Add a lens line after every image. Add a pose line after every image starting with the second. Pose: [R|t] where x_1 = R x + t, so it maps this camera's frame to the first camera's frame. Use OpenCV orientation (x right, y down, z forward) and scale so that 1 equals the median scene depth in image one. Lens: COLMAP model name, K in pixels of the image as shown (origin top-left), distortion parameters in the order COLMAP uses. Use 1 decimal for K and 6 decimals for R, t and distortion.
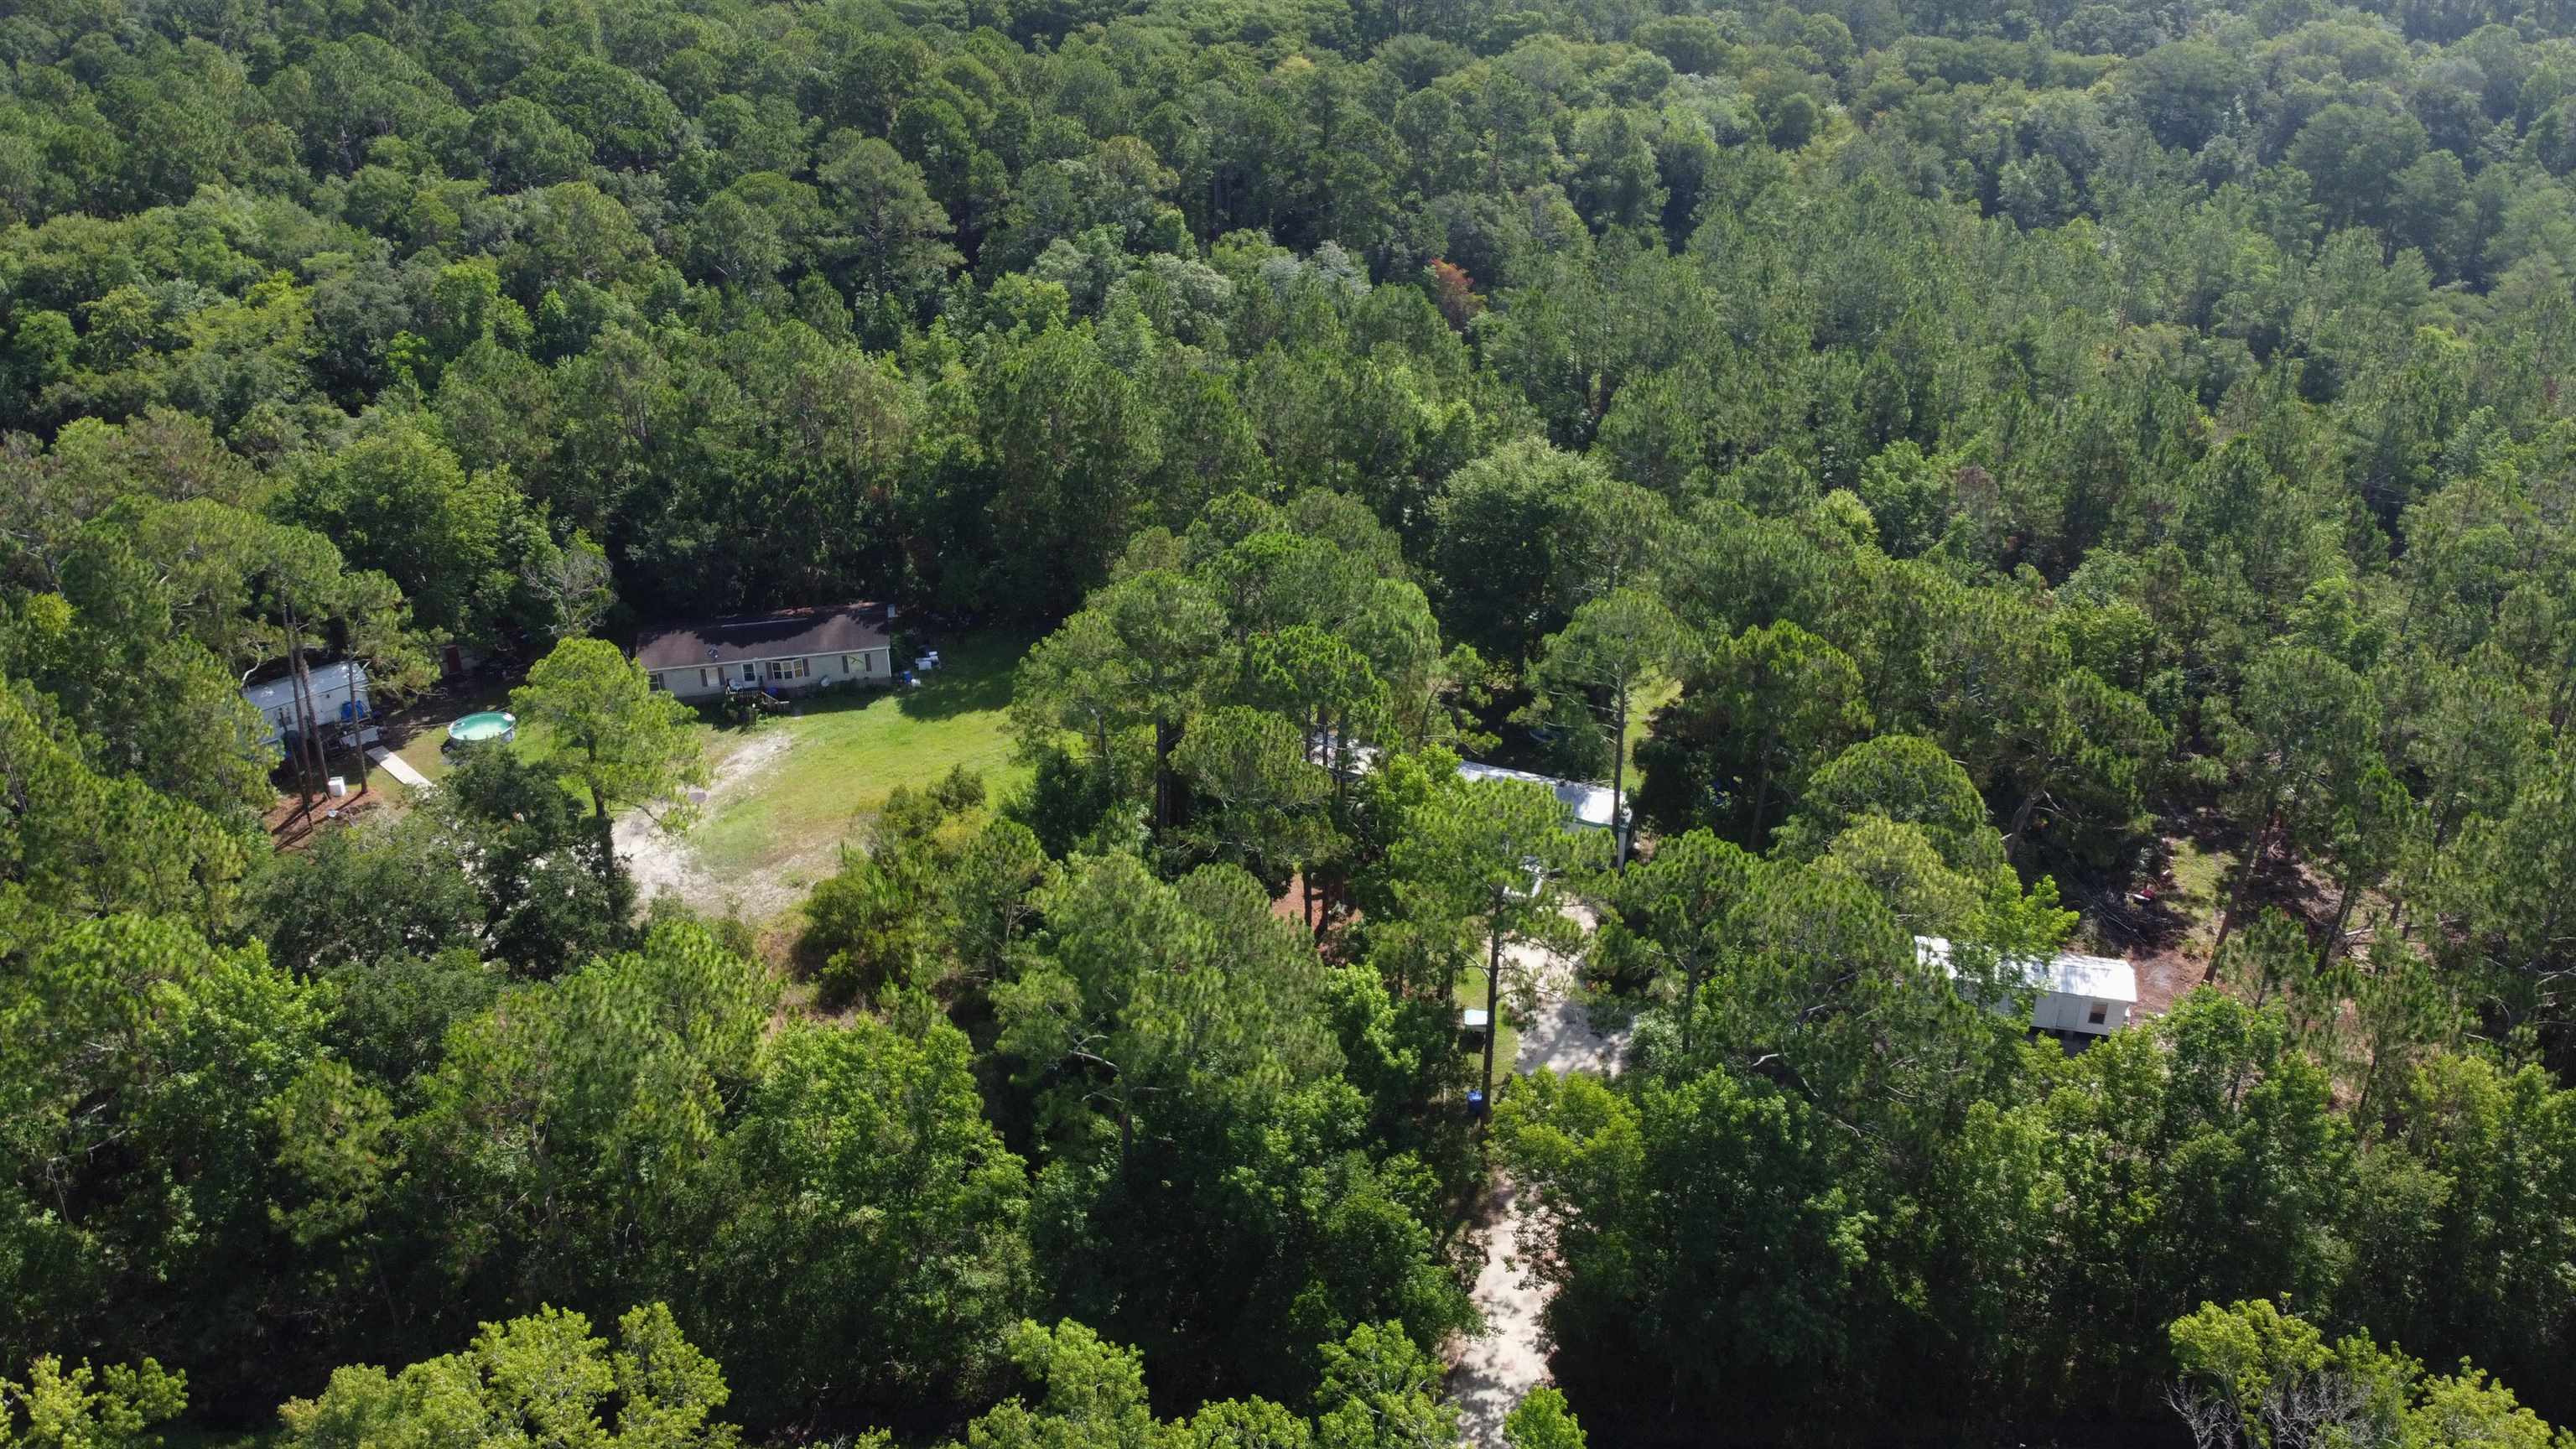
lens RADIAL K [[1994.5, 0, 1281.4], [0, 1994.5, 698.6], [0, 0, 1]] dist [0.035331, -0.080837]
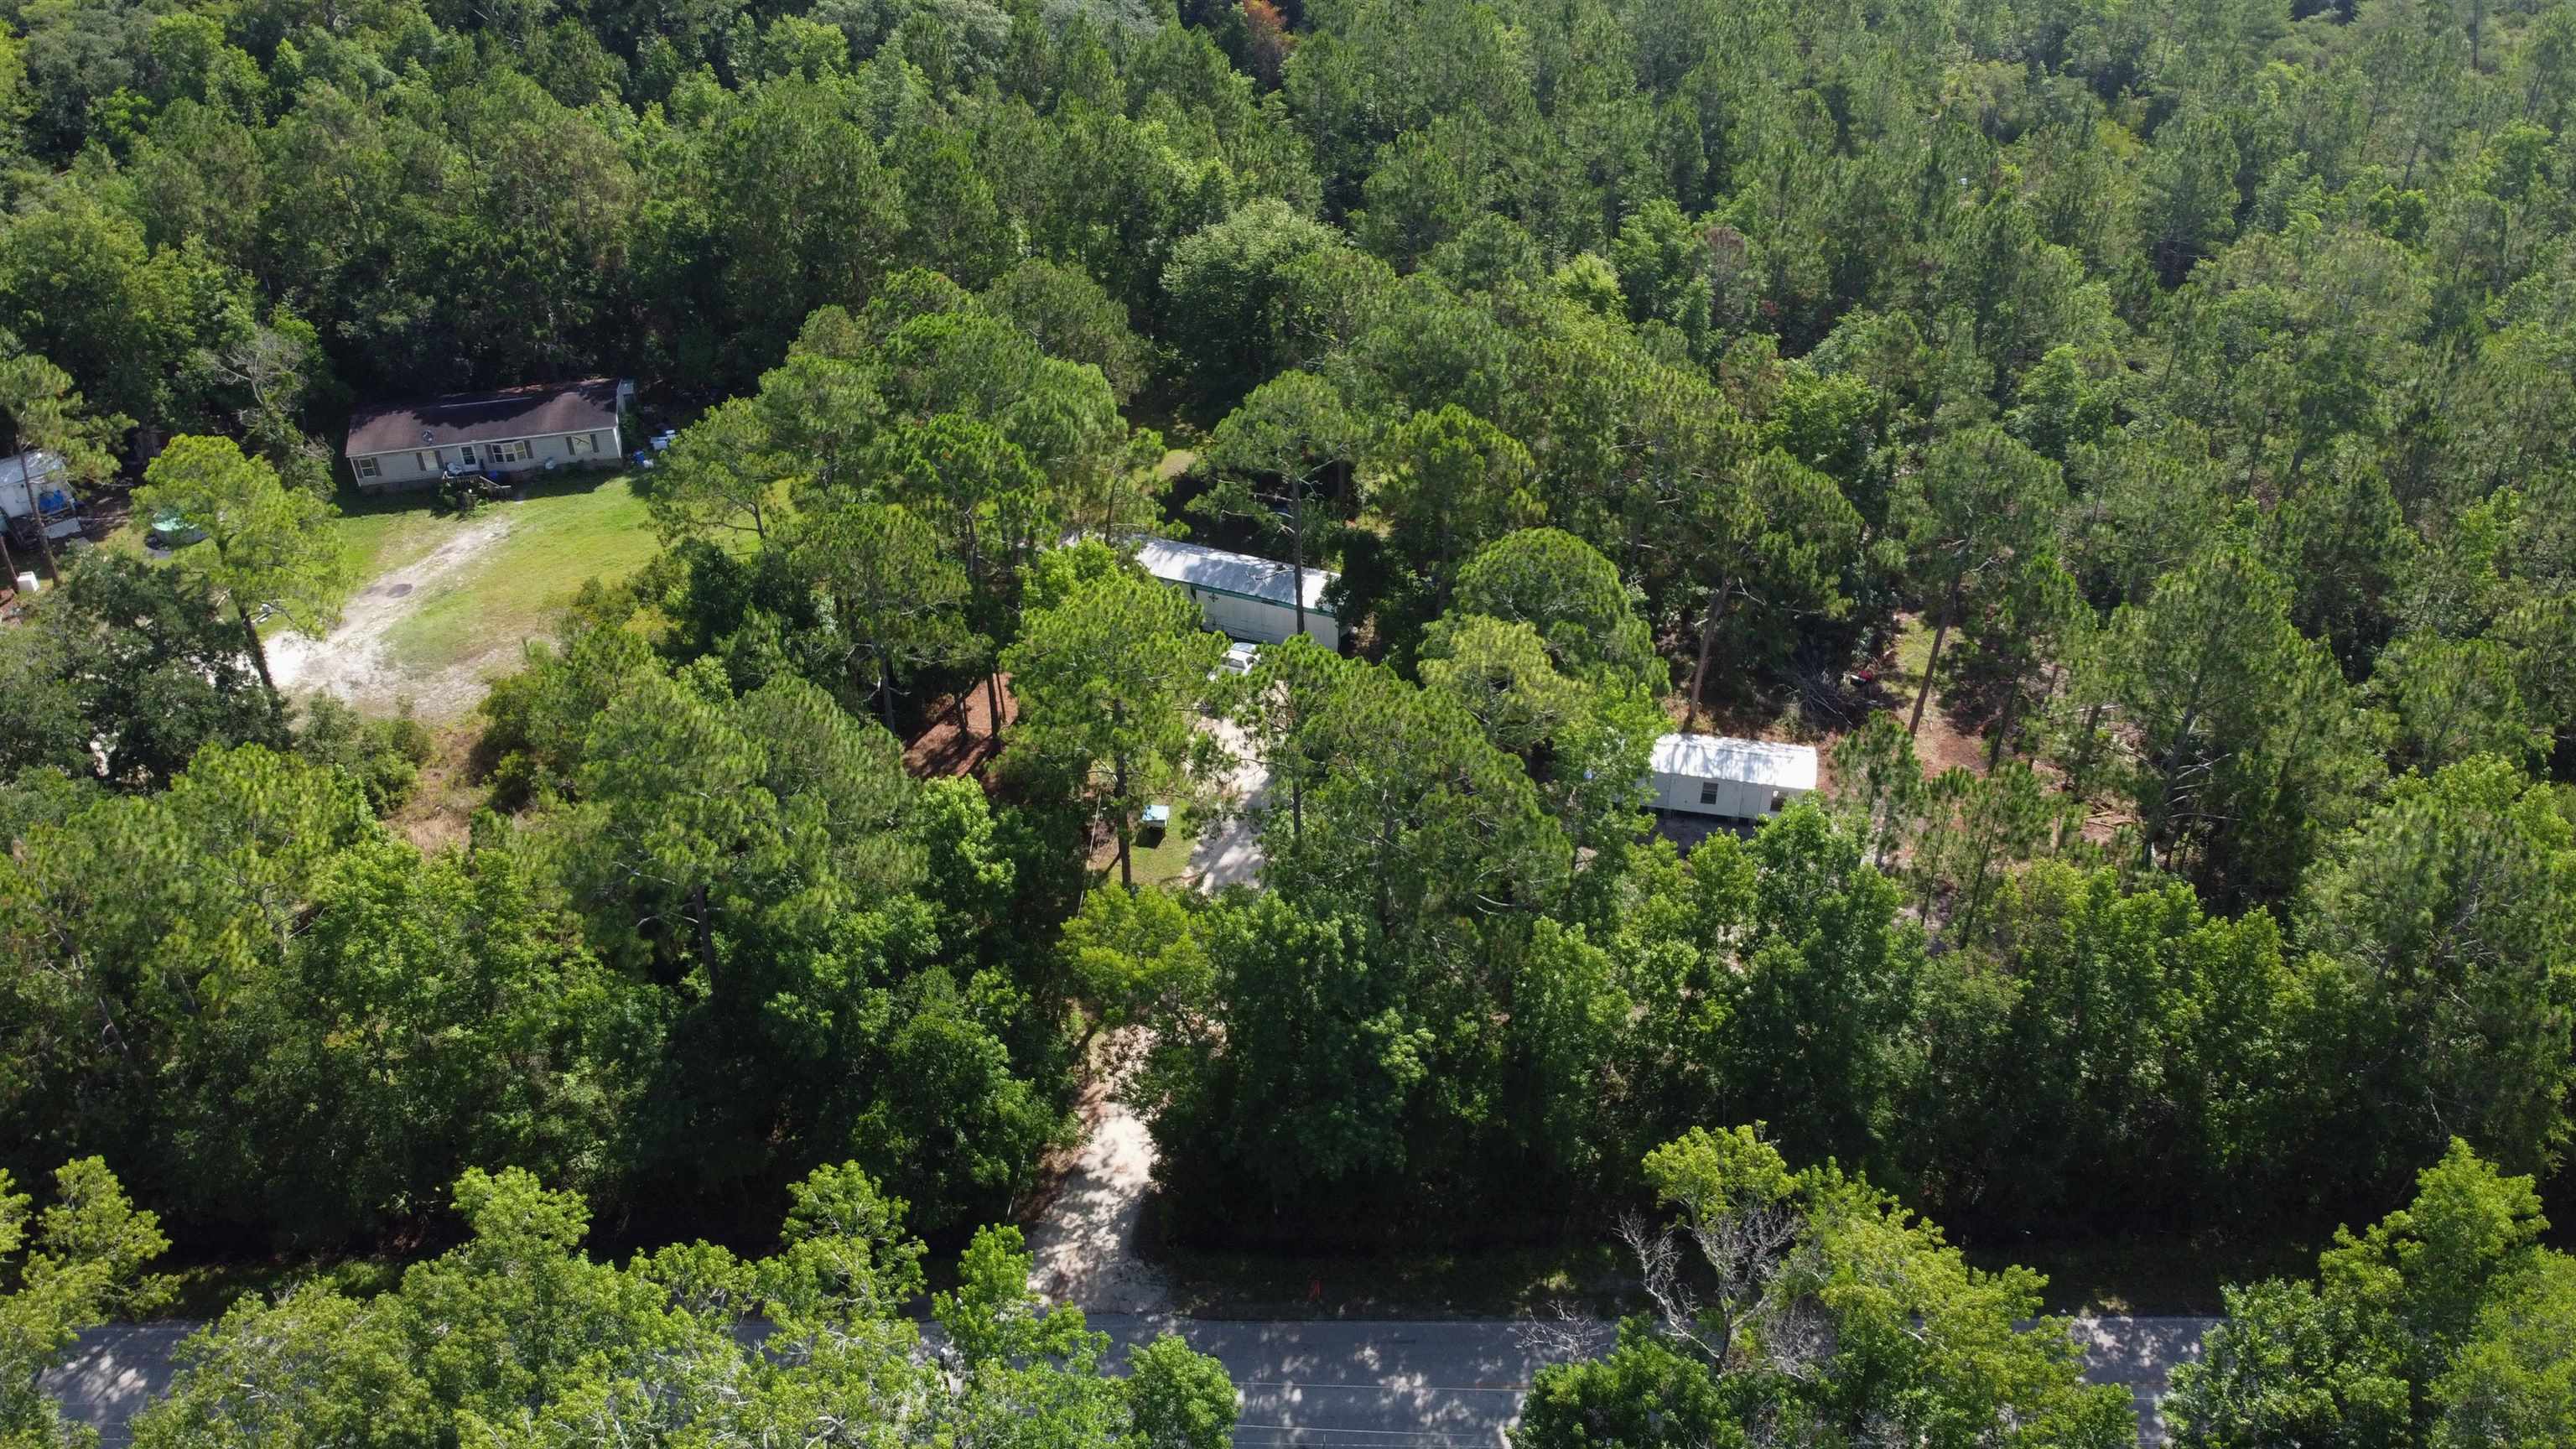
lens RADIAL K [[1983.8, 0, 1288.0], [0, 1983.8, 724.5], [0, 0, 1]] dist [0.004833, -0.007469]
pose [[0.999845, -0.012156, 0.012702, 0.127826], [0.010218, 0.989687, 0.142883, -0.019310], [-0.014308, -0.142732, 0.989658, 0.030338]]
